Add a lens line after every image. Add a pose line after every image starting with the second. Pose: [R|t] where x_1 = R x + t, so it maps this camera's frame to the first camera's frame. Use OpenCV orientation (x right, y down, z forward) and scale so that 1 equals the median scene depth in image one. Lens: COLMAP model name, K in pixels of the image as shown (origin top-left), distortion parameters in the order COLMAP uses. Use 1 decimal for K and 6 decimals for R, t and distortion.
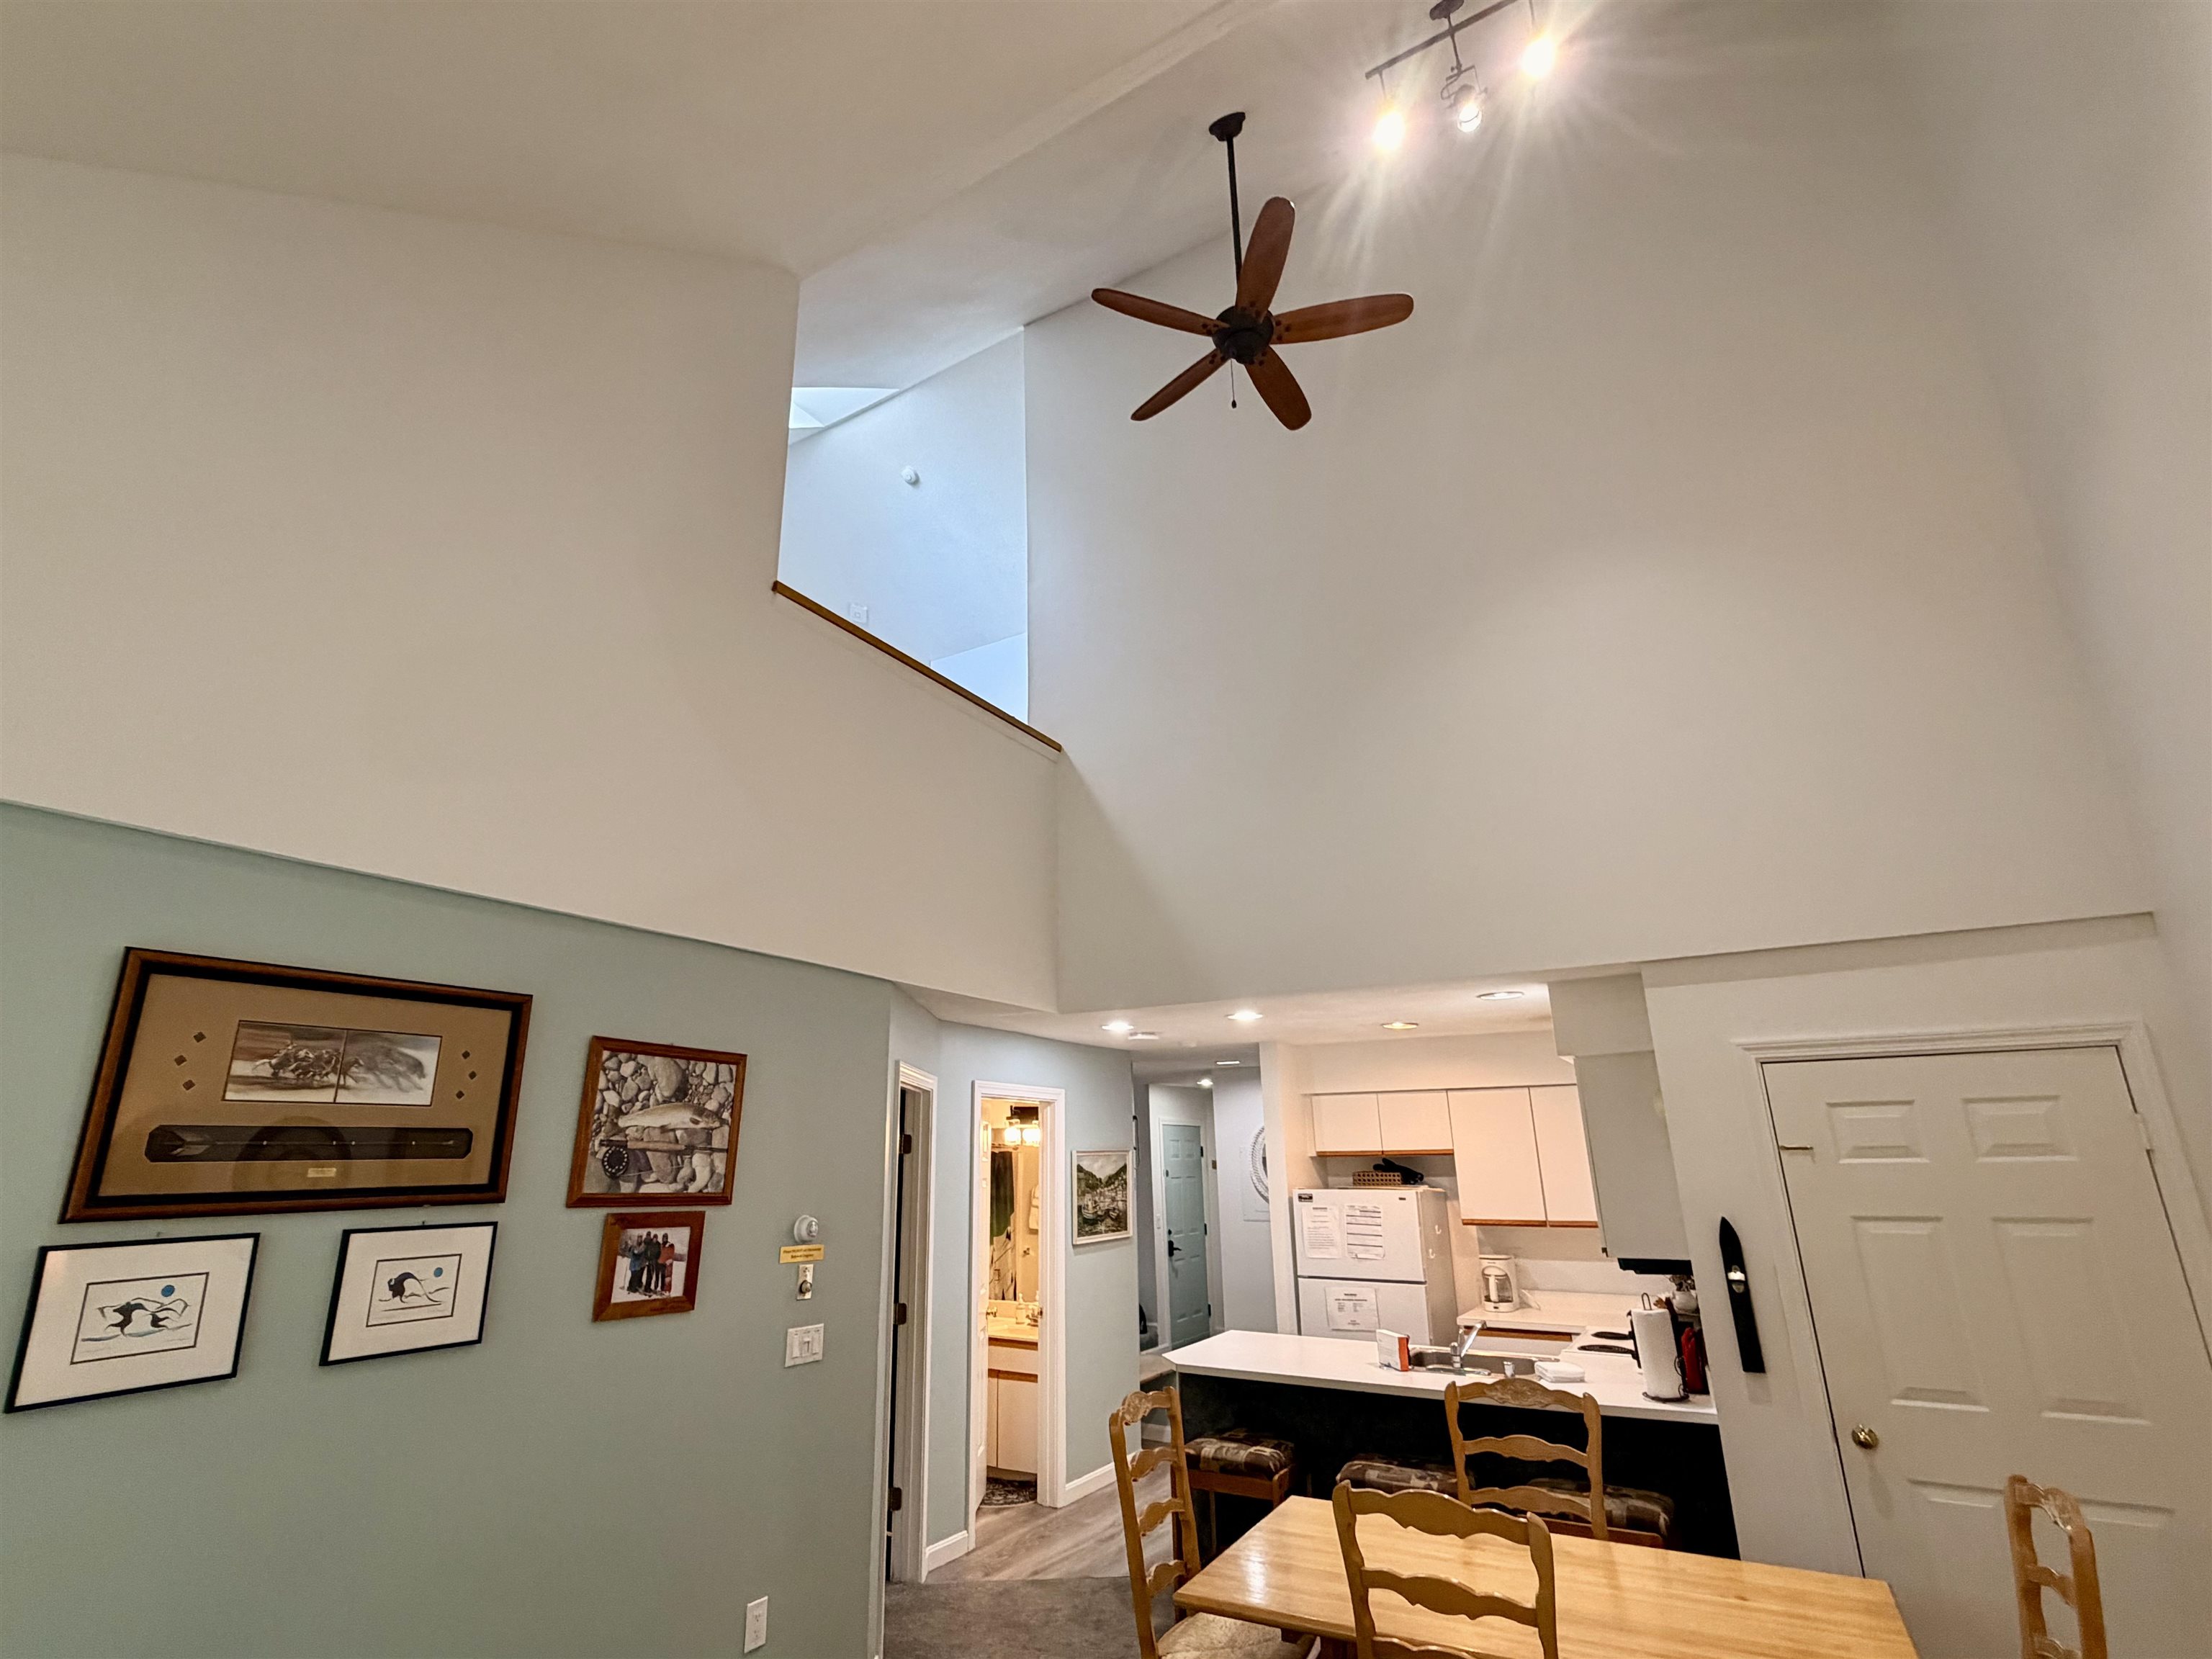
lens RADIAL K [[1081.2, 0, 1096.5], [0, 1081.2, 827.1], [0, 0, 1]] dist [-0.003676, 0.001295]
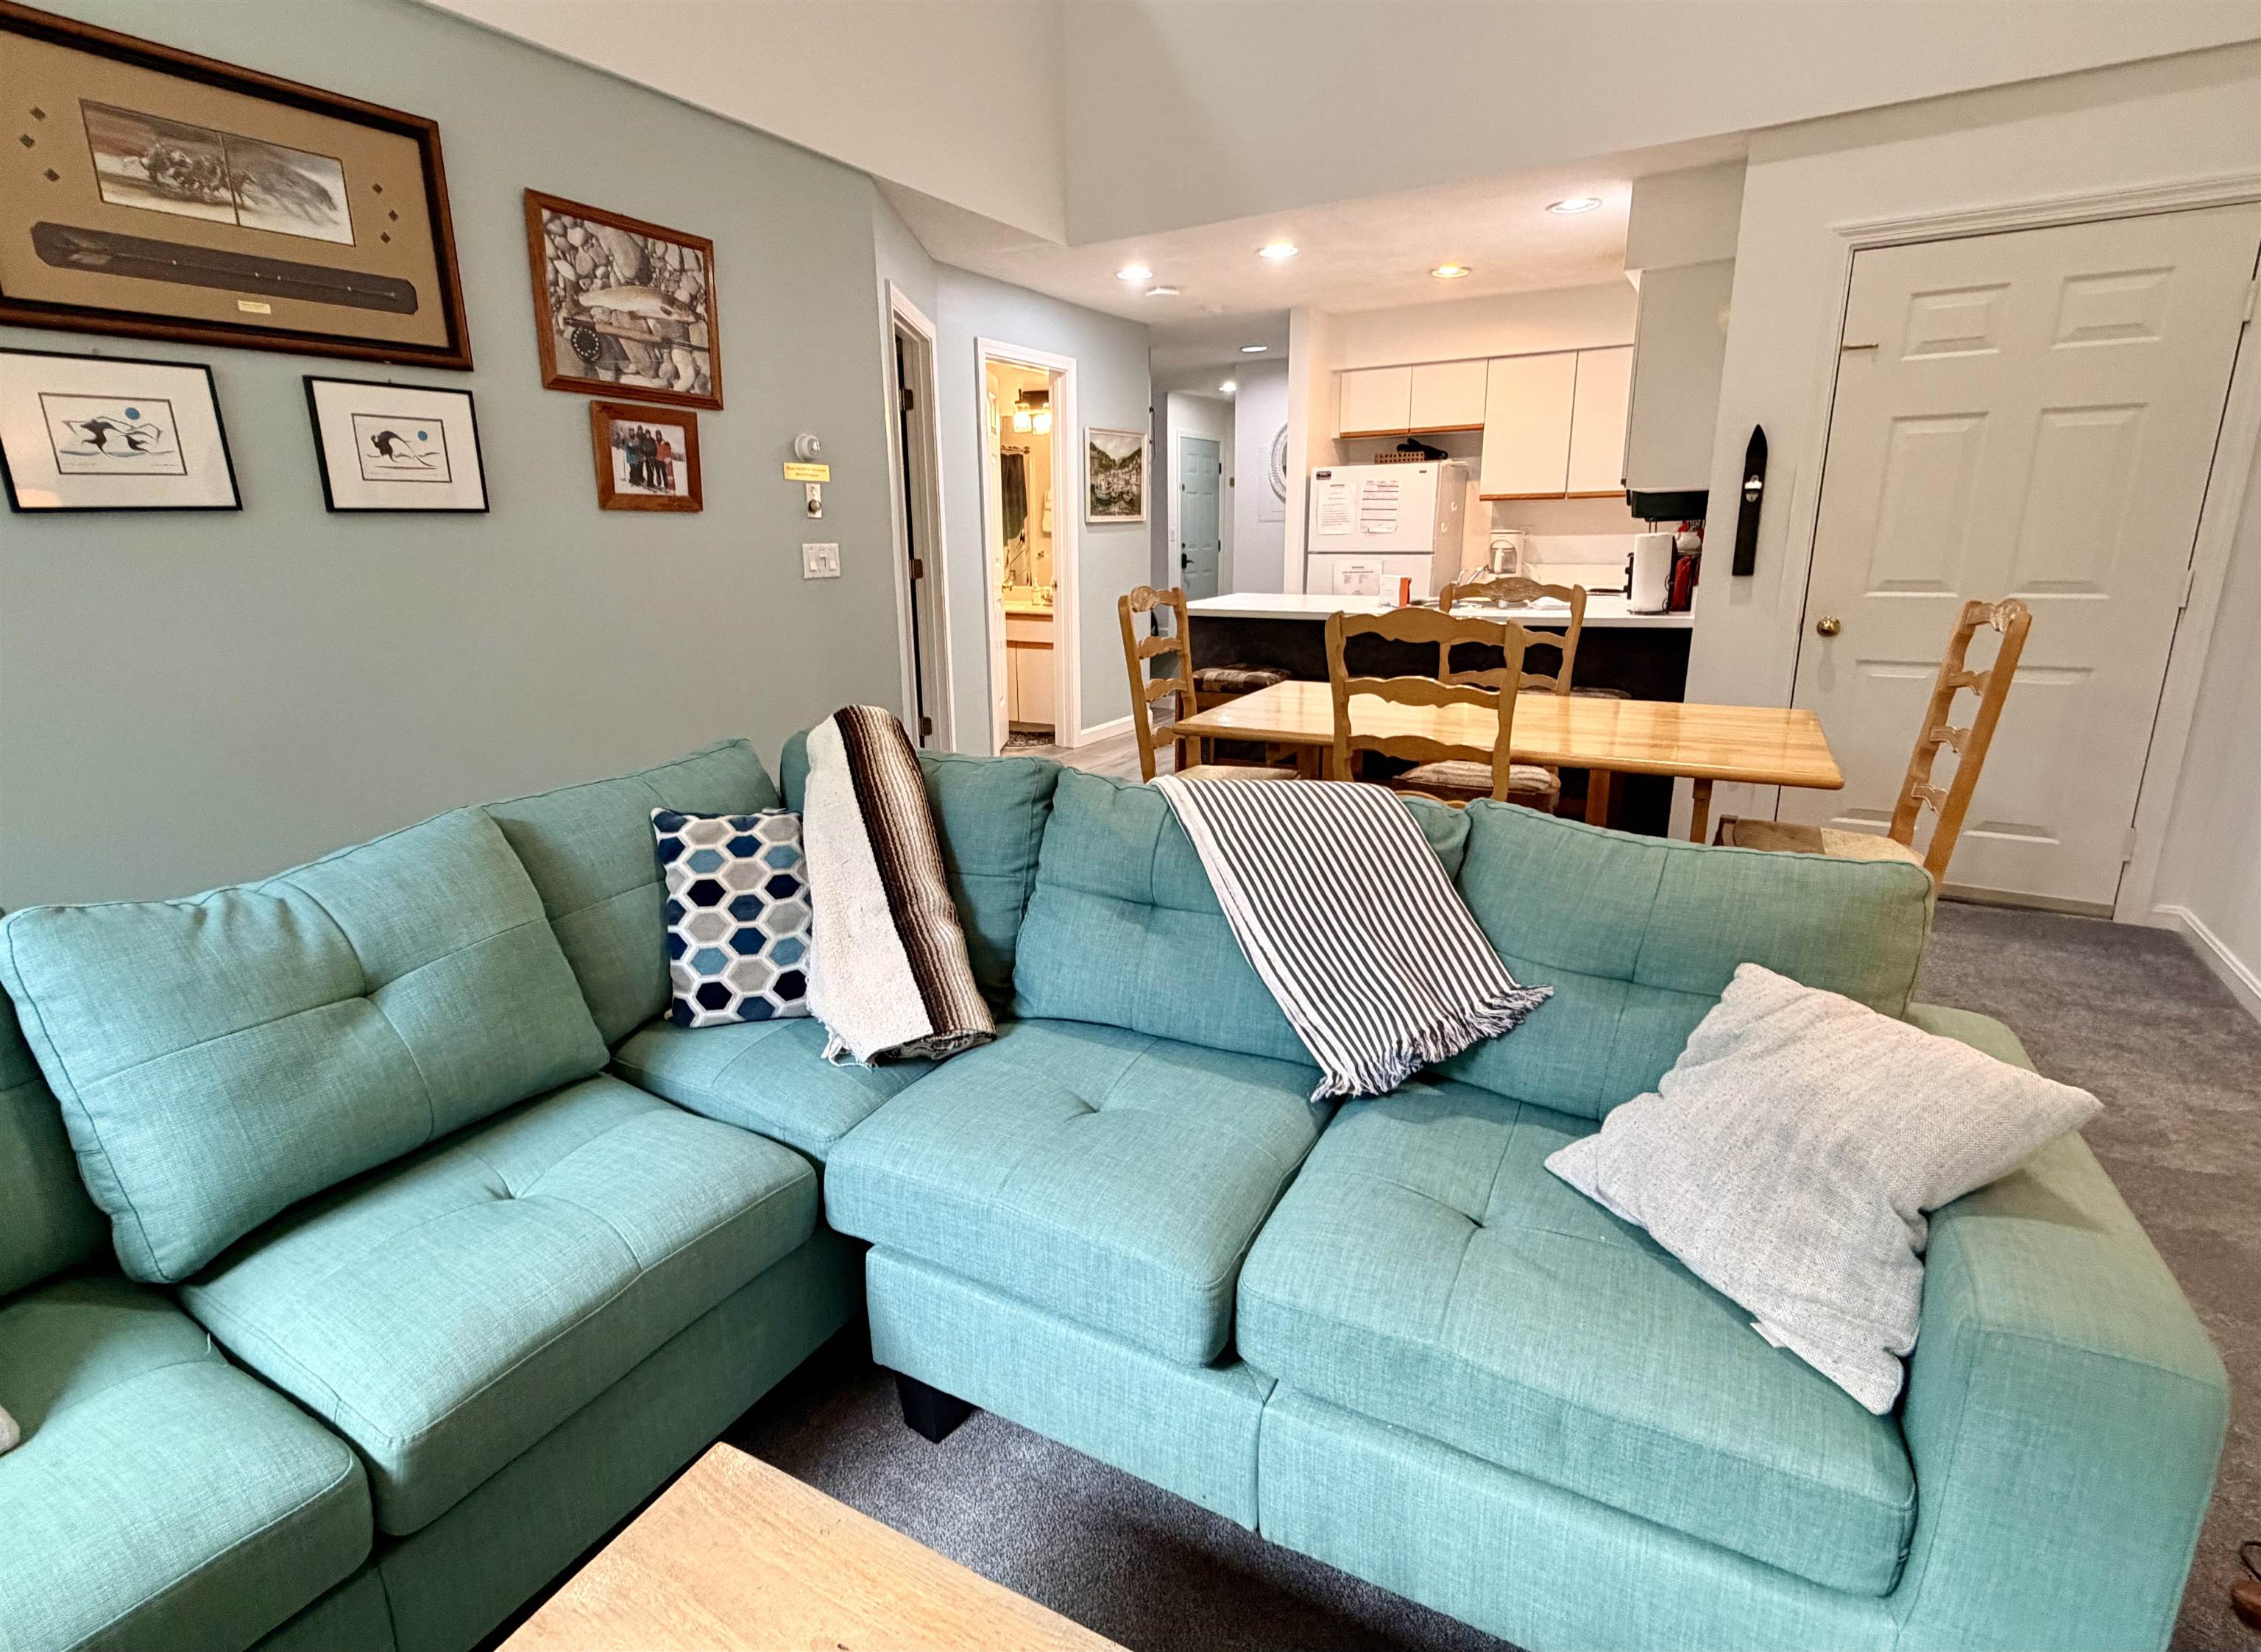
lens RADIAL K [[1105.0, 0, 1123.4], [0, 1105.0, 813.1], [0, 0, 1]] dist [0.000685, -0.000911]
pose [[0.999911, 0.007022, 0.011356, 0.005428], [-0.011932, 0.851587, 0.524078, 0.138274], [-0.005990, -0.524167, 0.851594, -0.016016]]
